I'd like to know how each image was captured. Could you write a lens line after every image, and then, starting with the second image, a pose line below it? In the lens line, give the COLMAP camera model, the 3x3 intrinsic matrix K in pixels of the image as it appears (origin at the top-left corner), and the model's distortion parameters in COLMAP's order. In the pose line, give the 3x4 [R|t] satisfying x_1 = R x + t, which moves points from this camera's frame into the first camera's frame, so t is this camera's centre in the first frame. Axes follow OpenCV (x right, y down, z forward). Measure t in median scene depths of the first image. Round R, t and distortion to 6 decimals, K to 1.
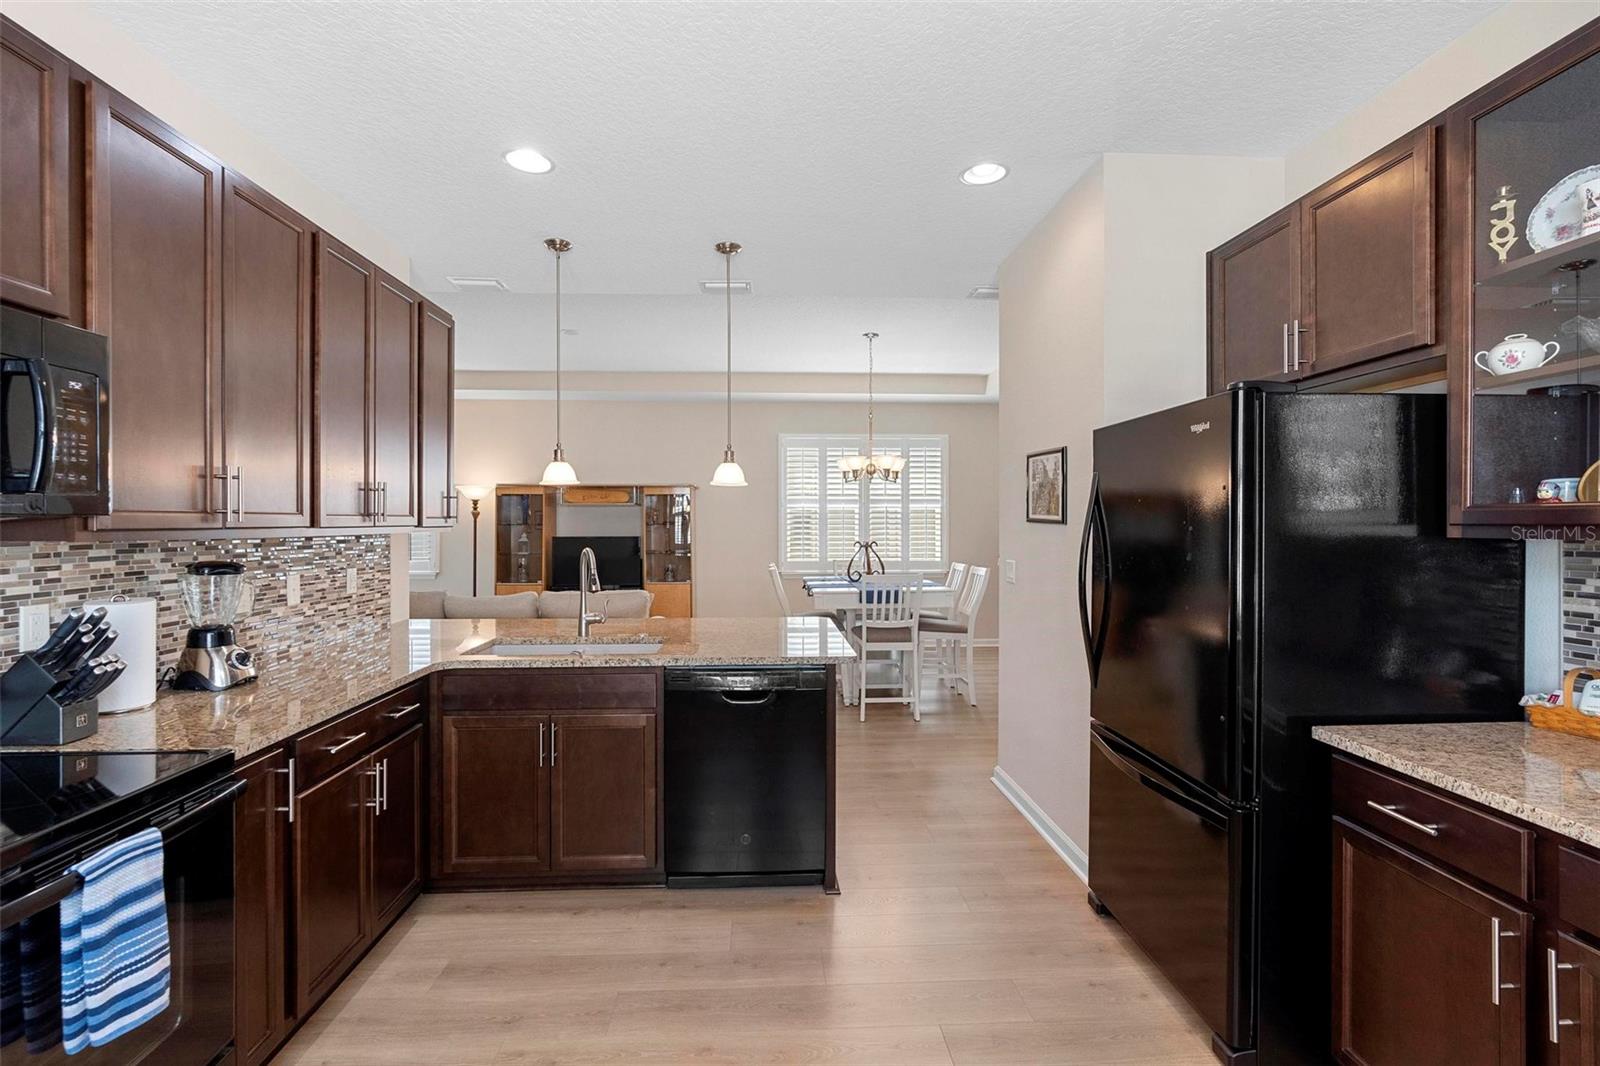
lens RADIAL K [[735.8, 0, 803.1], [0, 735.8, 533.6], [0, 0, 1]] dist [-0.016293, 0.003110]
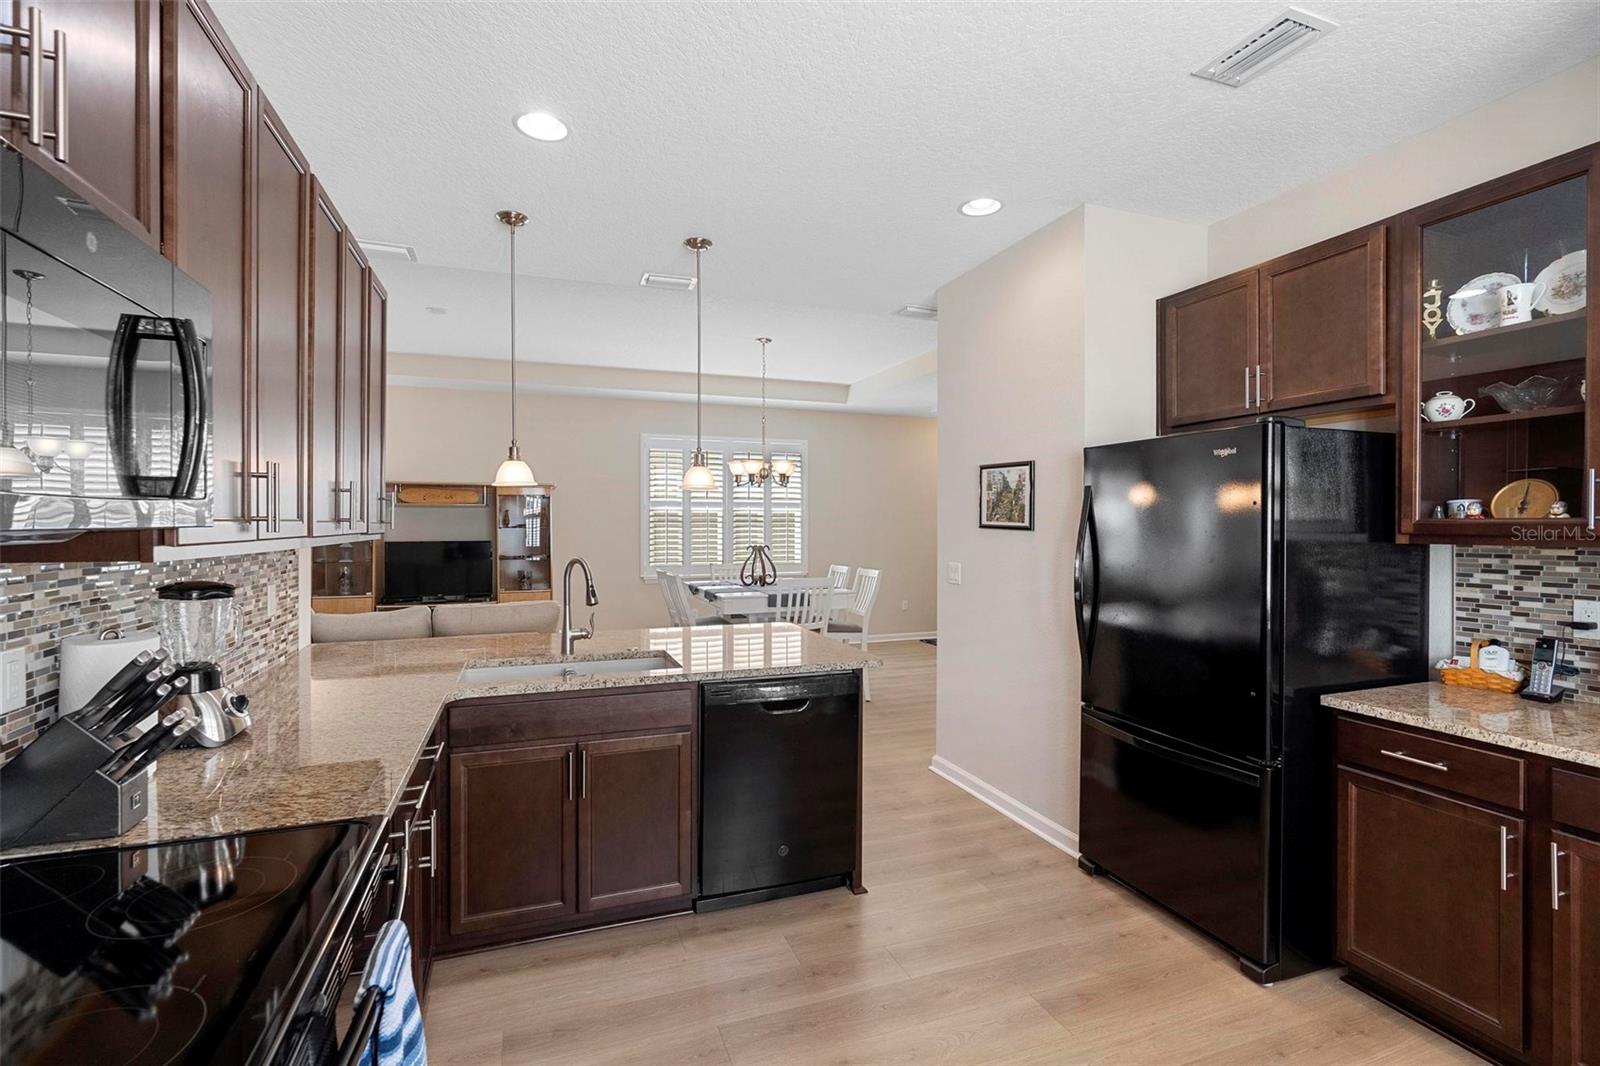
lens RADIAL K [[735.8, 0, 805.3], [0, 735.8, 534.8], [0, 0, 1]] dist [-0.016293, 0.003110]
pose [[0.953146, -0.002349, 0.302502, -0.362684], [0.002201, 0.999997, 0.000830, -0.009658], [-0.302503, -0.000125, 0.953148, 0.052836]]
